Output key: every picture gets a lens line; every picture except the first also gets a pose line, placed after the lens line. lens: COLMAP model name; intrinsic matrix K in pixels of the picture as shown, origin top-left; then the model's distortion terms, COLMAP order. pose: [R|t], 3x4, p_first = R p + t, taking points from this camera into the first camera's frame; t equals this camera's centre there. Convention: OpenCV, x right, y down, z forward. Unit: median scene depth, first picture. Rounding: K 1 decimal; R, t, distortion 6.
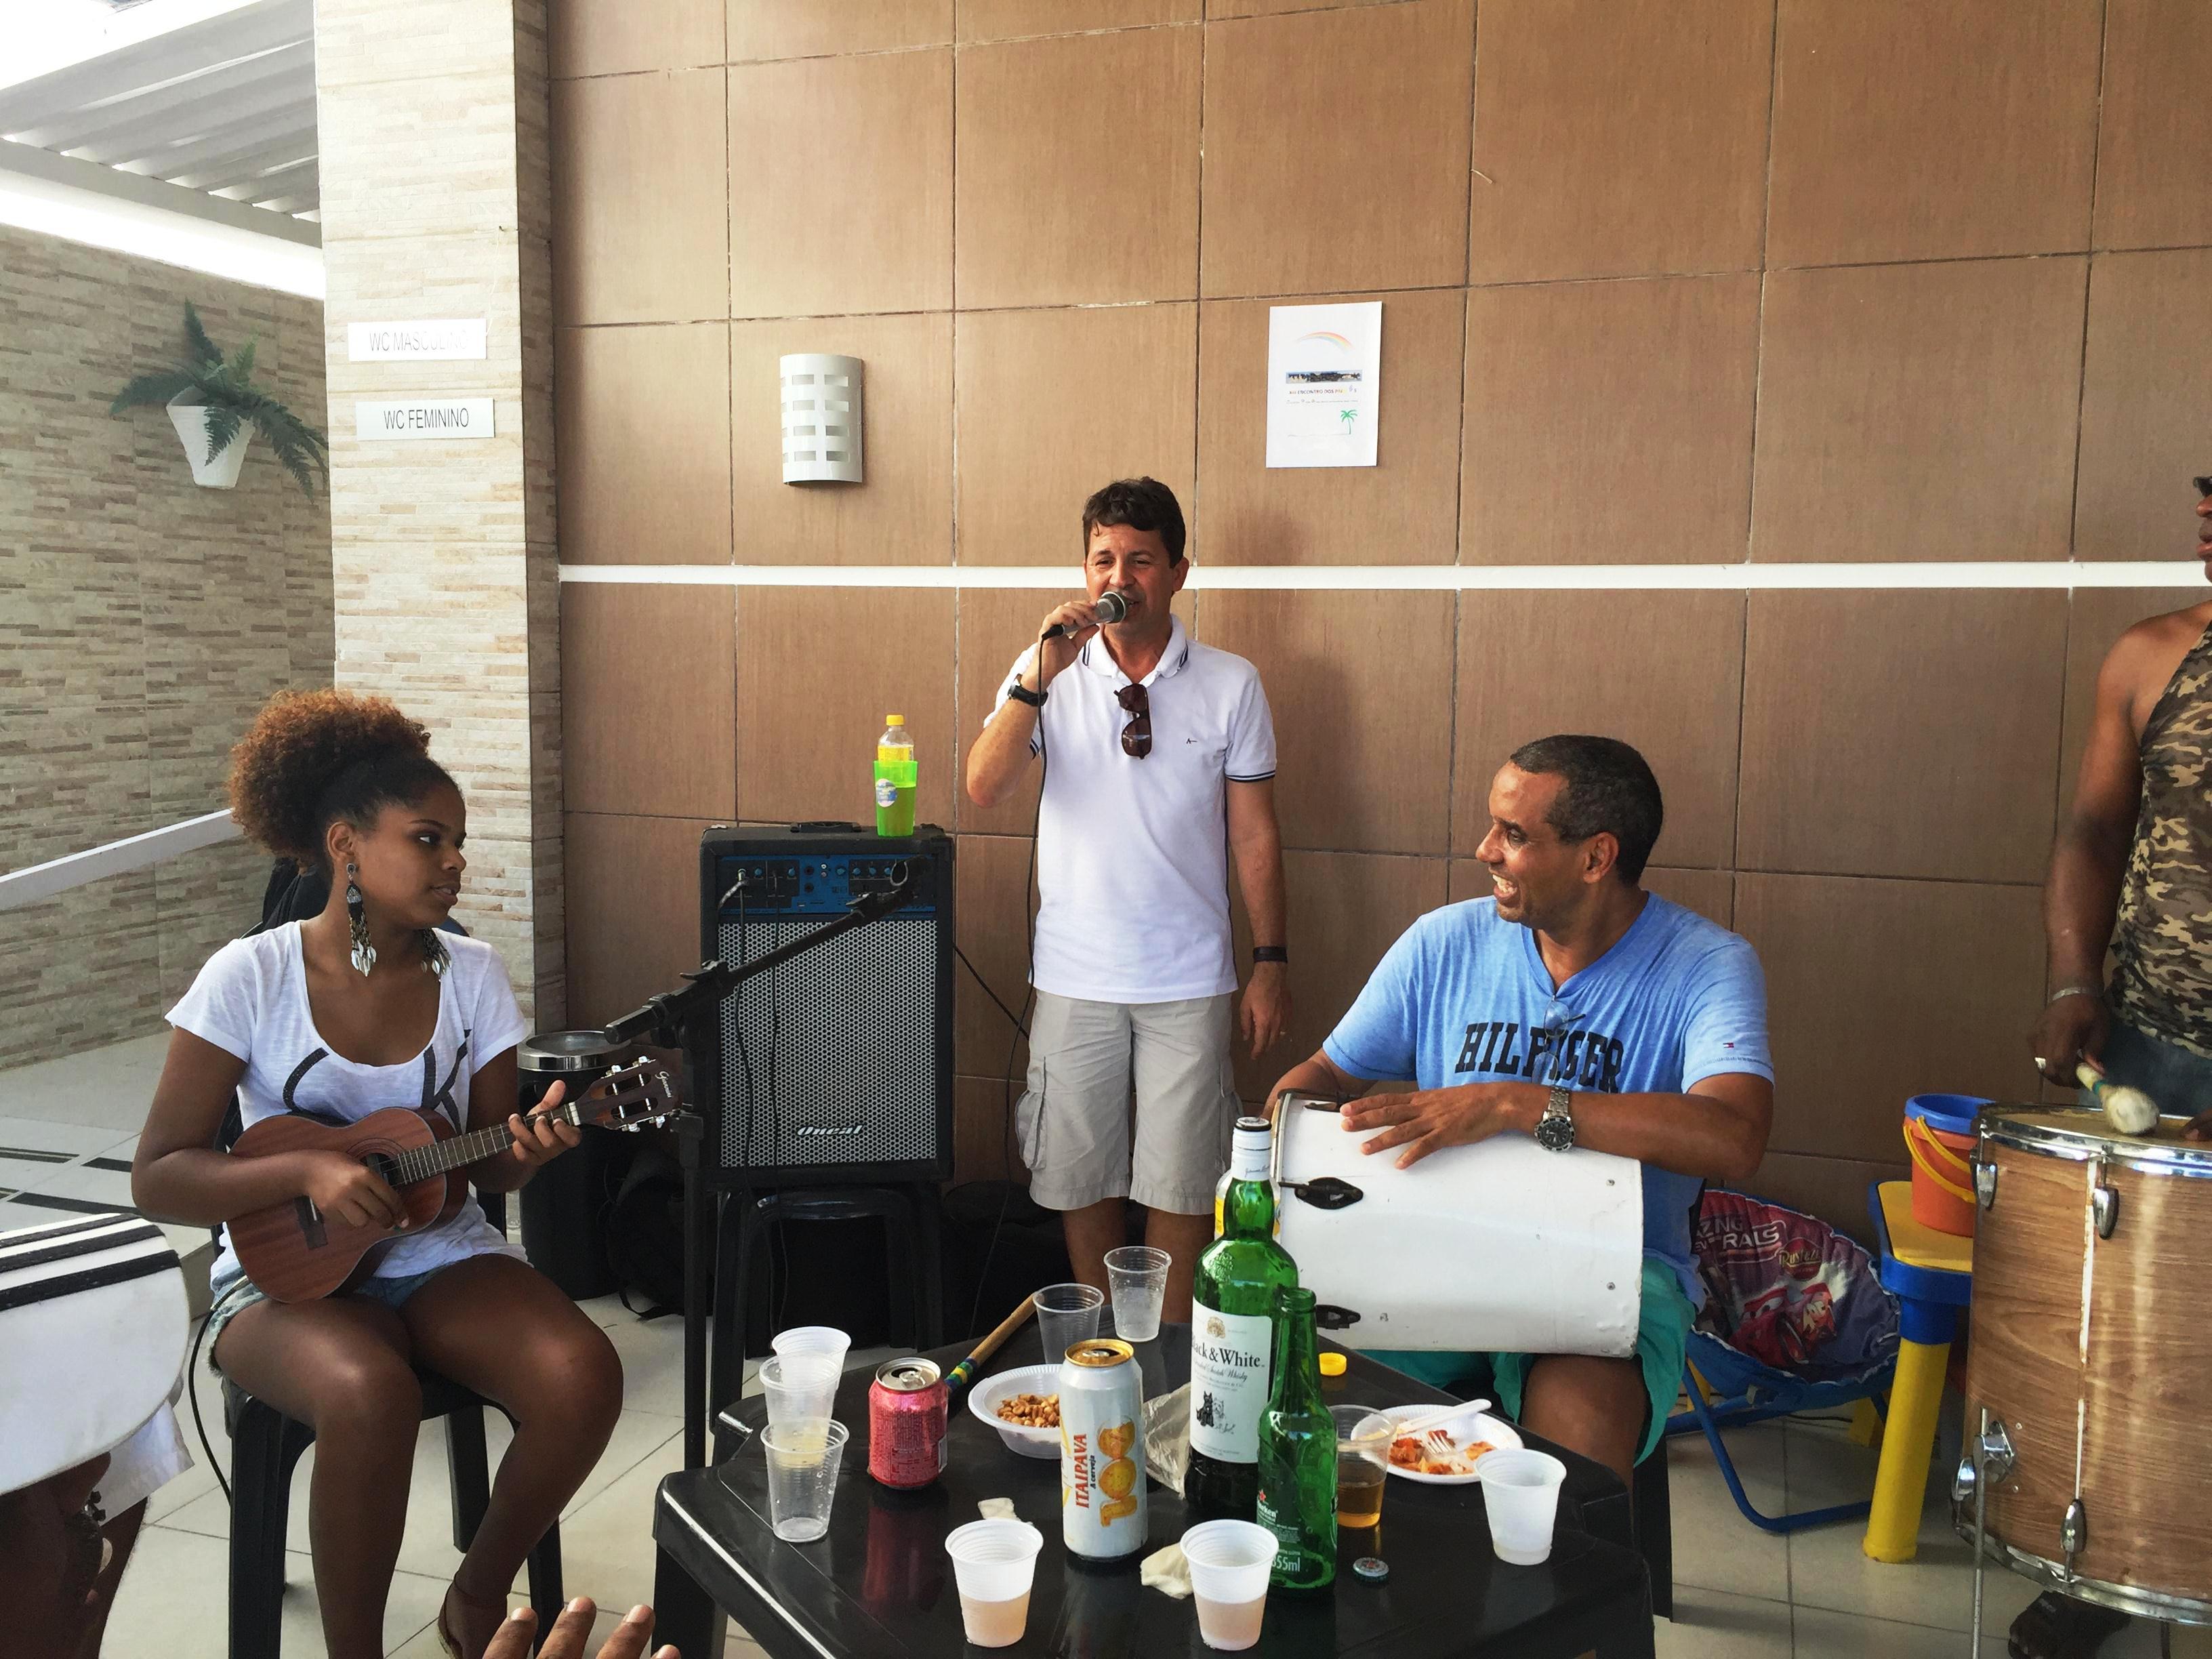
lens RADIAL K [[1911.8, 0, 1103.7], [0, 1911.8, 811.6], [0, 0, 1]] dist [0.084399, -0.104413]
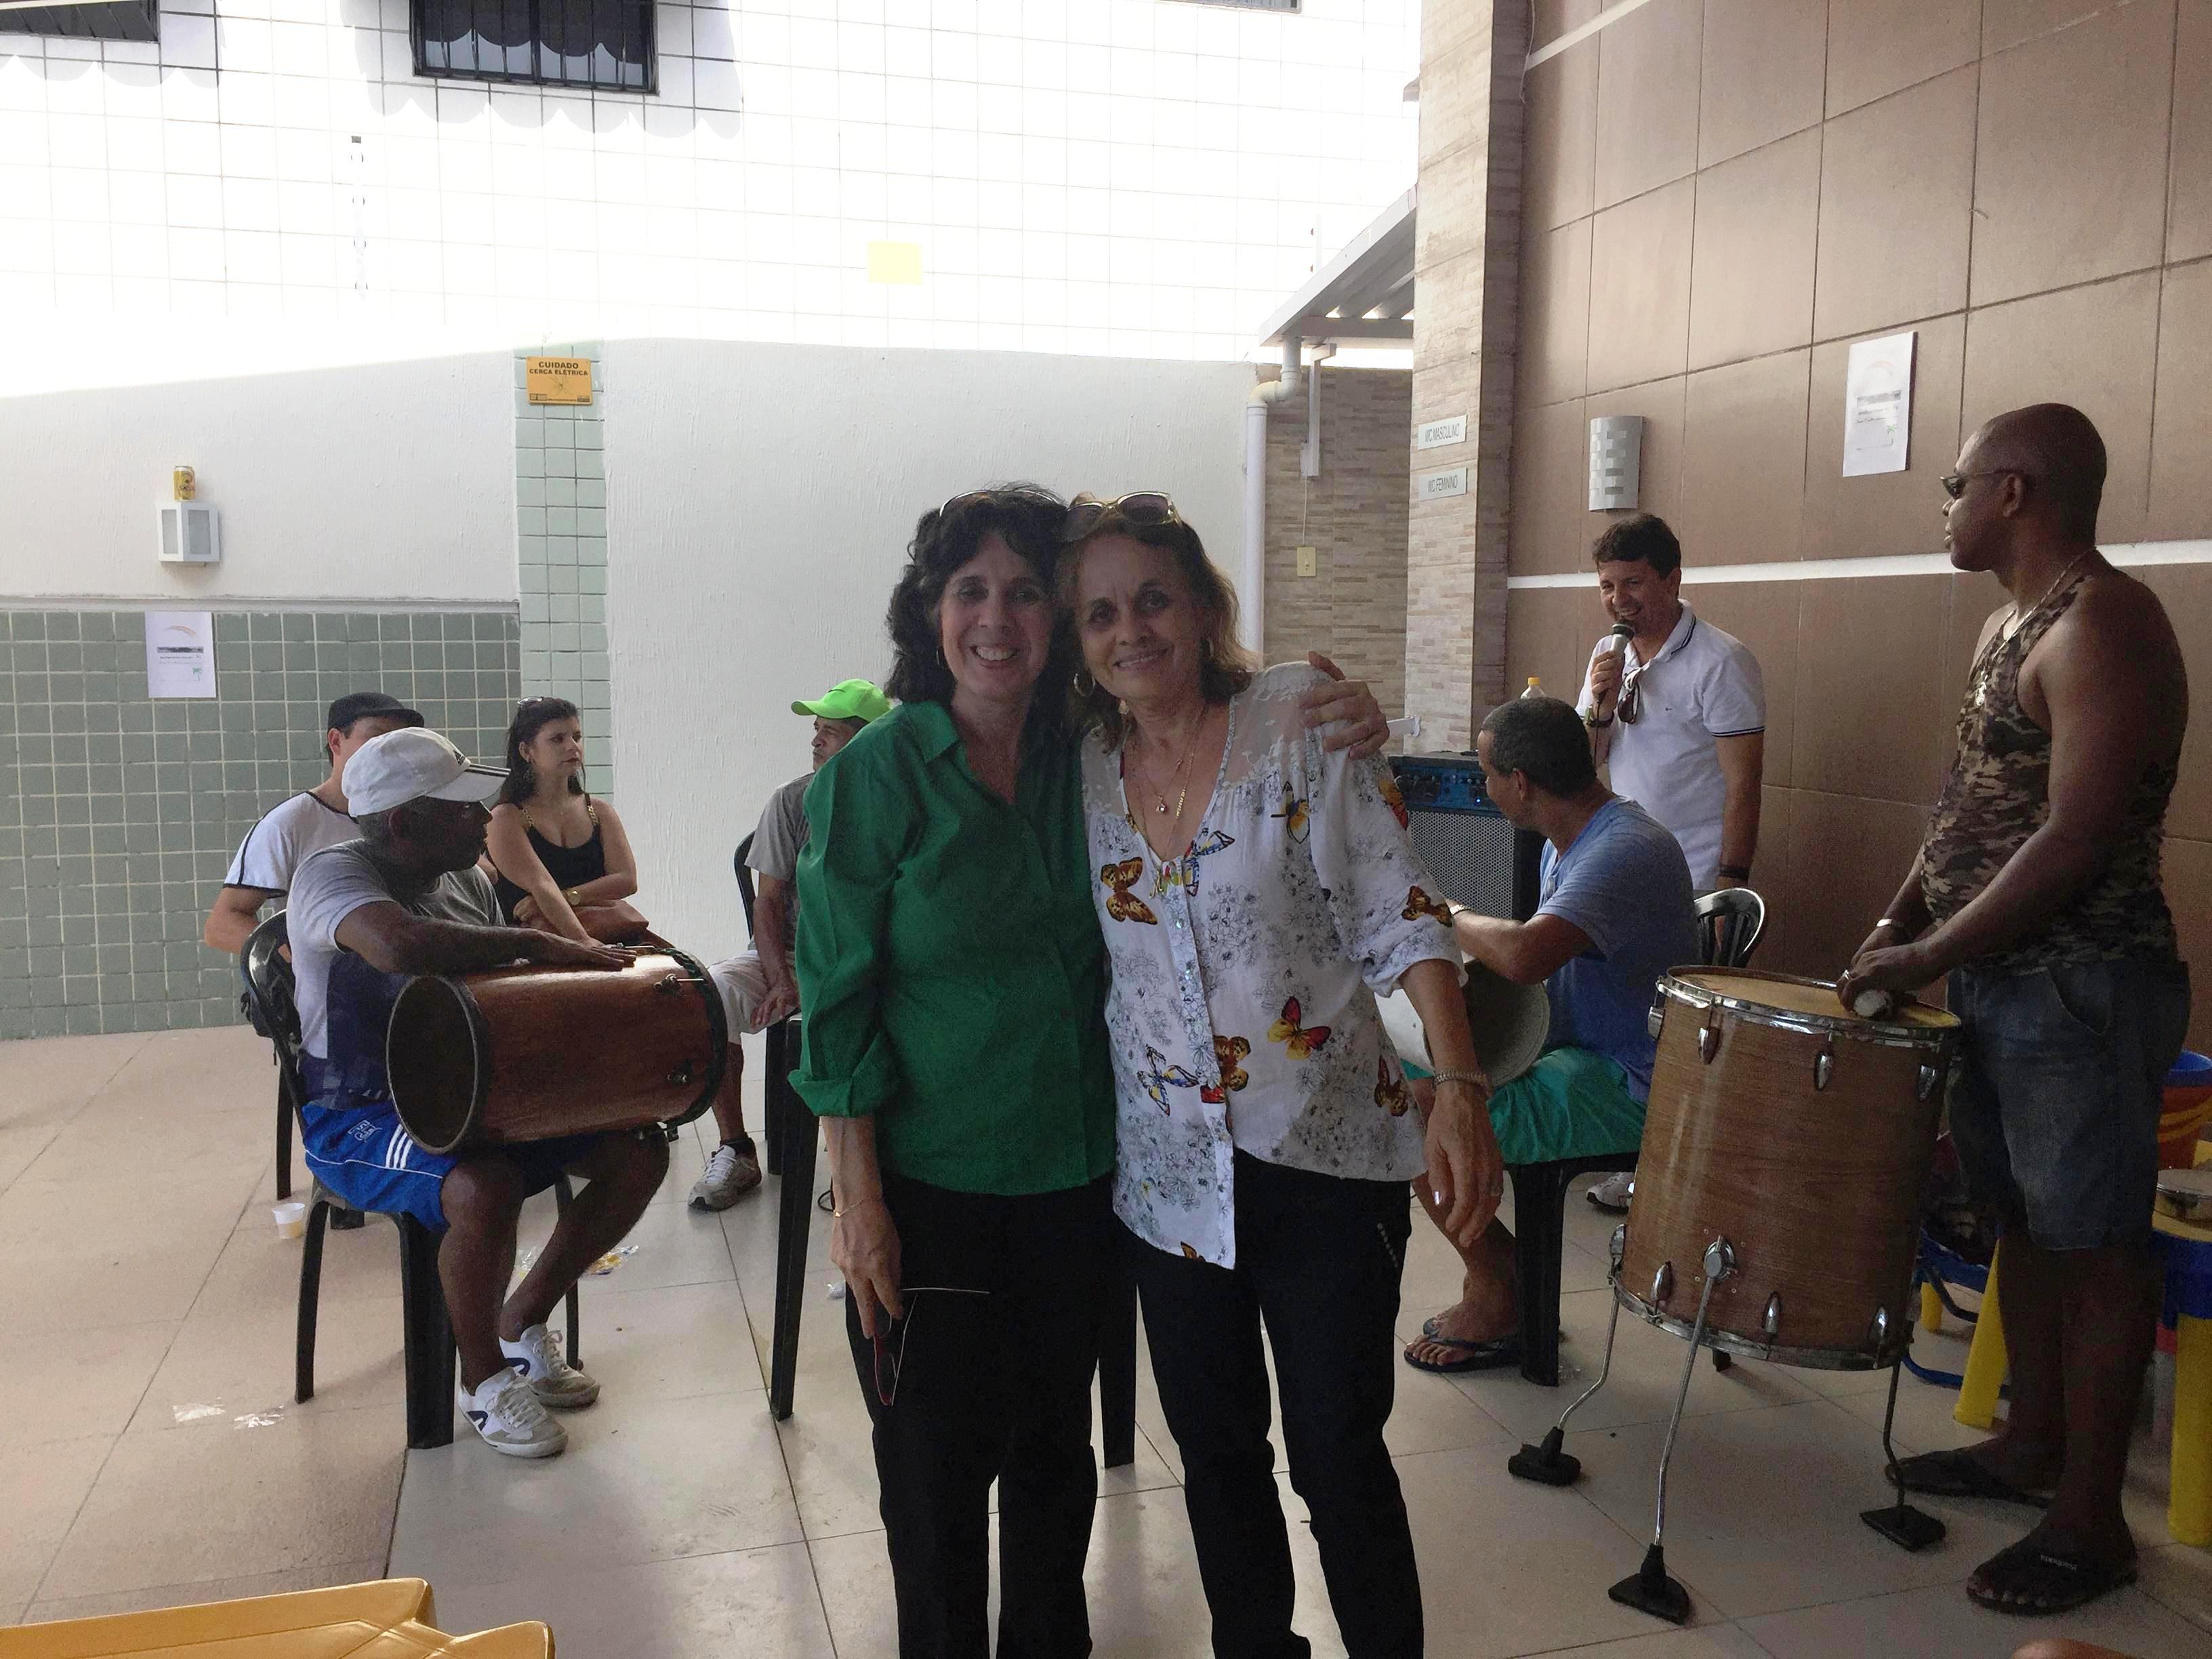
lens RADIAL K [[1911.8, 0, 1060.9], [0, 1911.8, 805.2], [0, 0, 1]] dist [0.084399, -0.104413]
pose [[0.553437, 0.065490, -0.830312, 0.774397], [-0.068138, 0.997122, 0.033230, 0.017650], [0.830099, 0.038185, 0.556307, -0.073332]]
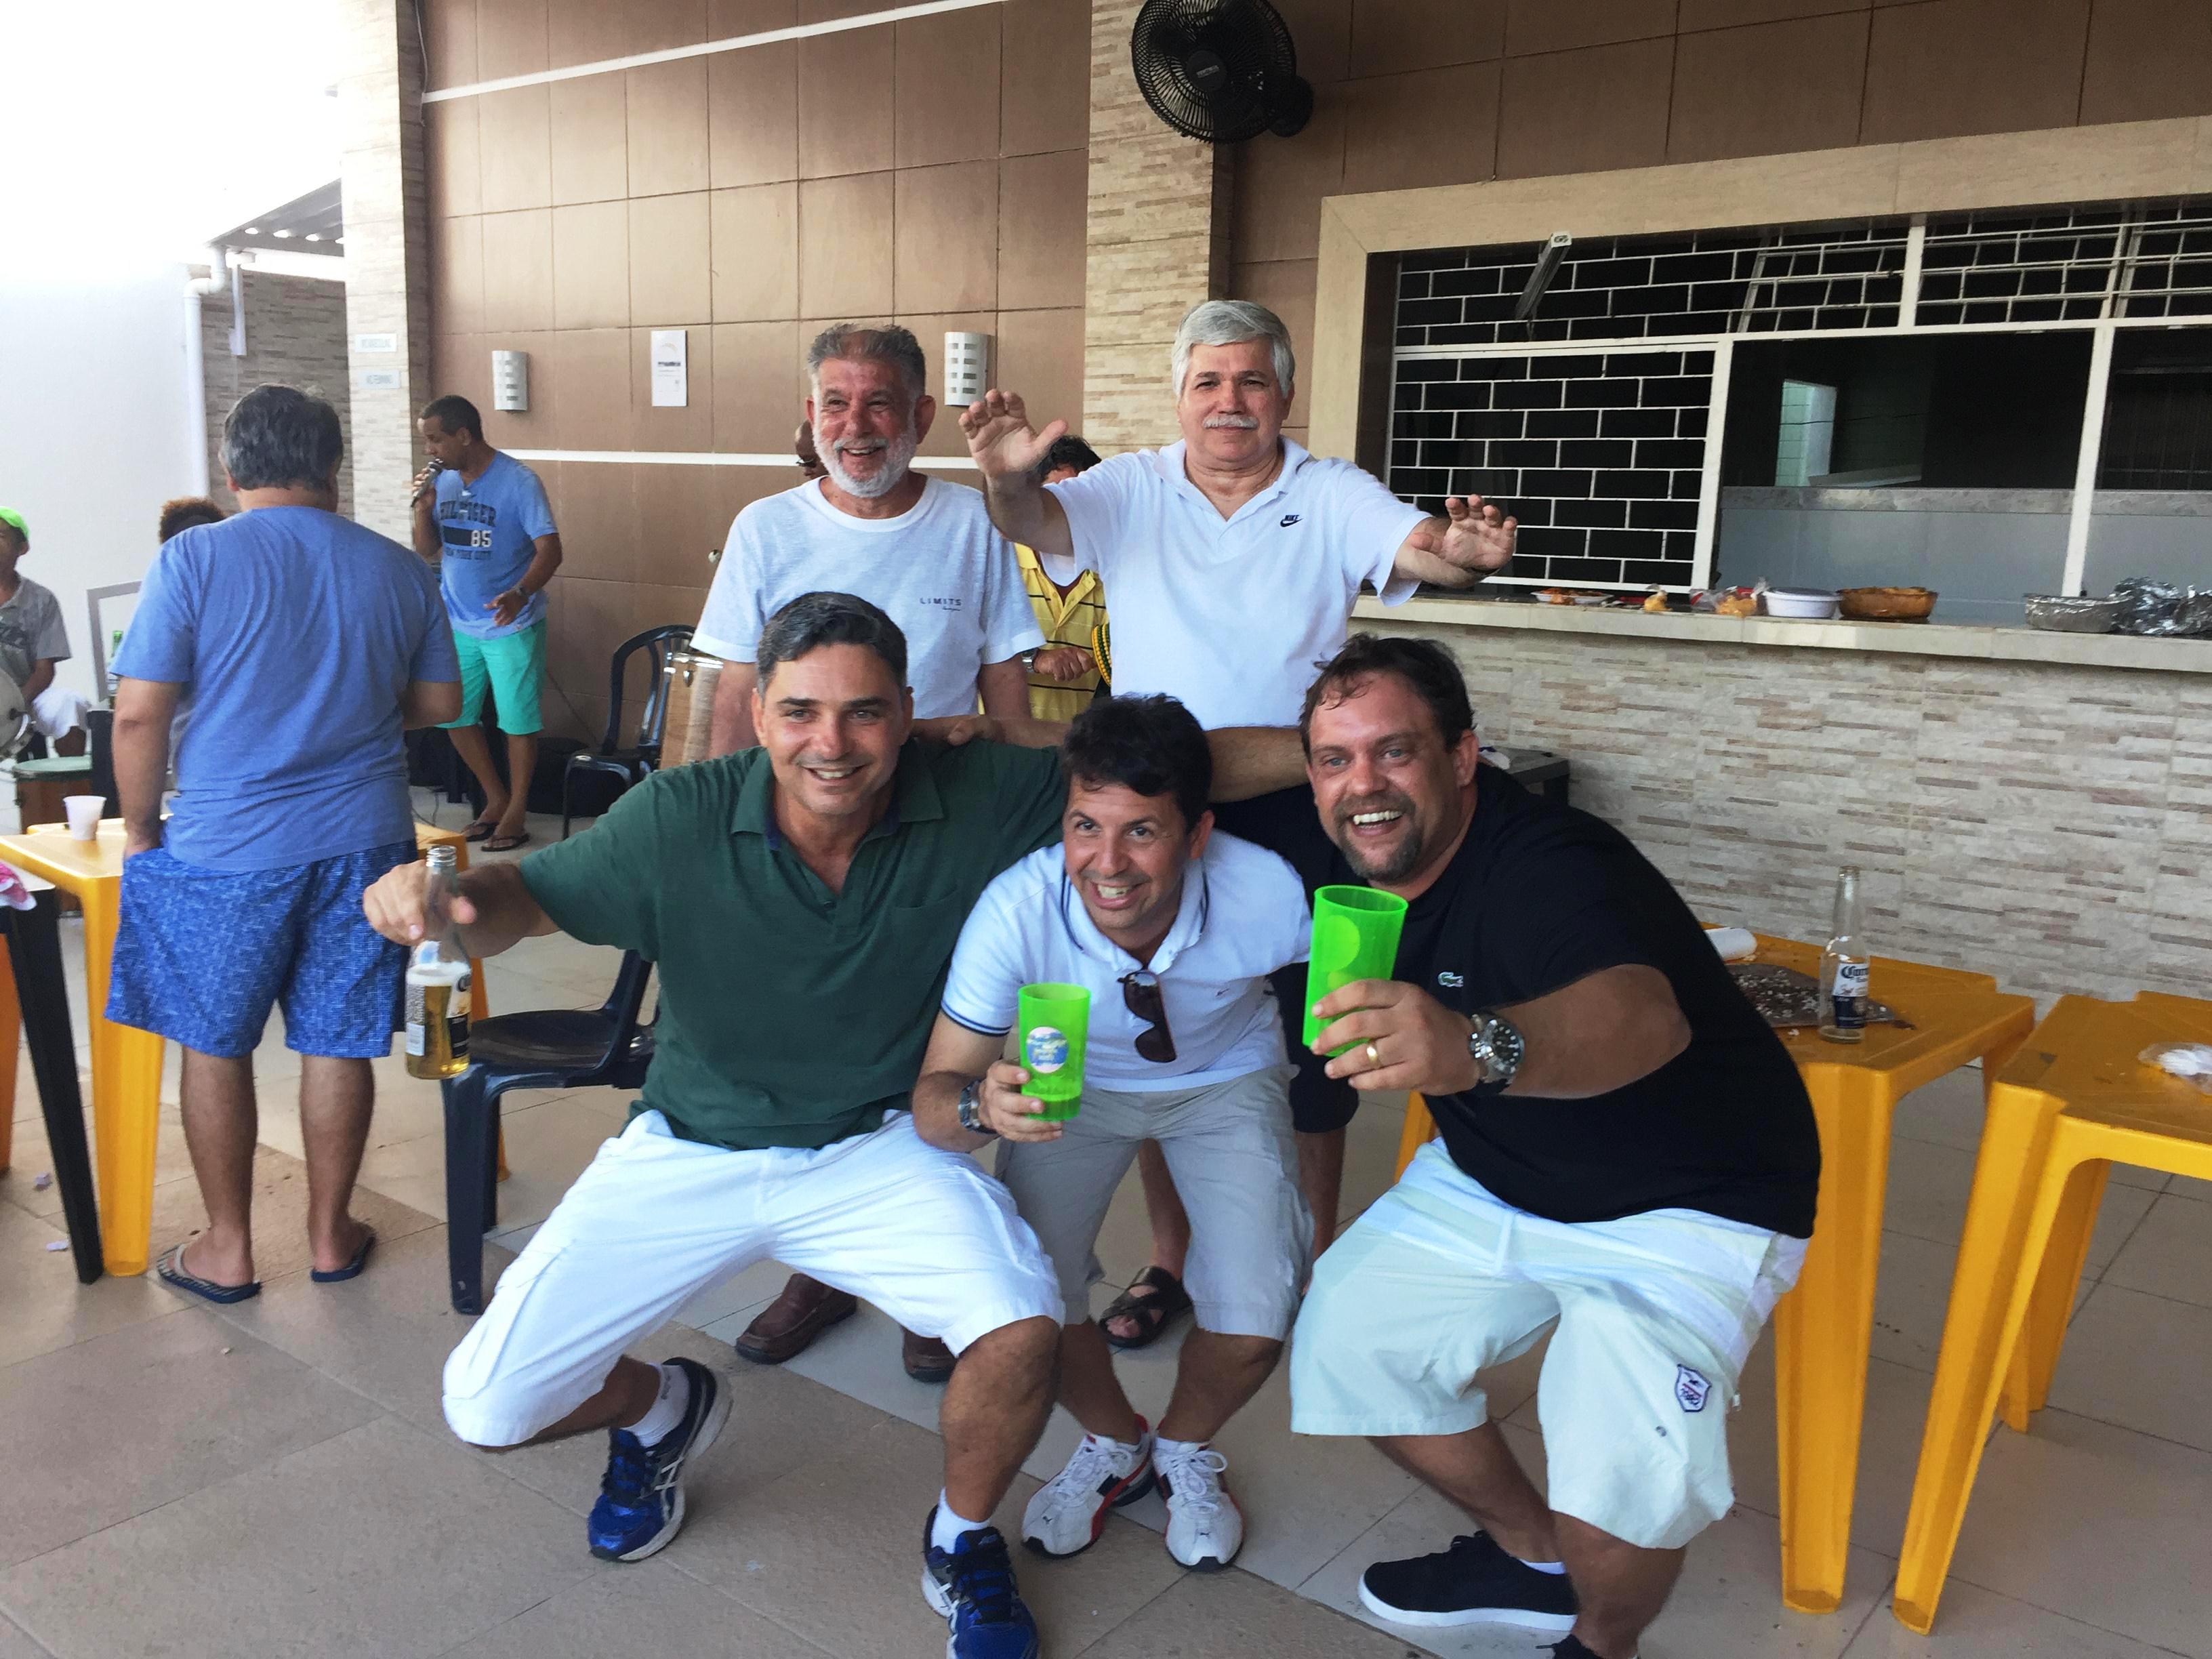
lens RADIAL K [[1911.8, 0, 1096.4], [0, 1911.8, 839.6], [0, 0, 1]] dist [0.084399, -0.104413]
pose [[0.941673, 0.071896, -0.328759, 1.214686], [-0.044764, 0.994992, 0.089376, 0.085745], [0.333538, -0.069446, 0.940175, -0.855497]]
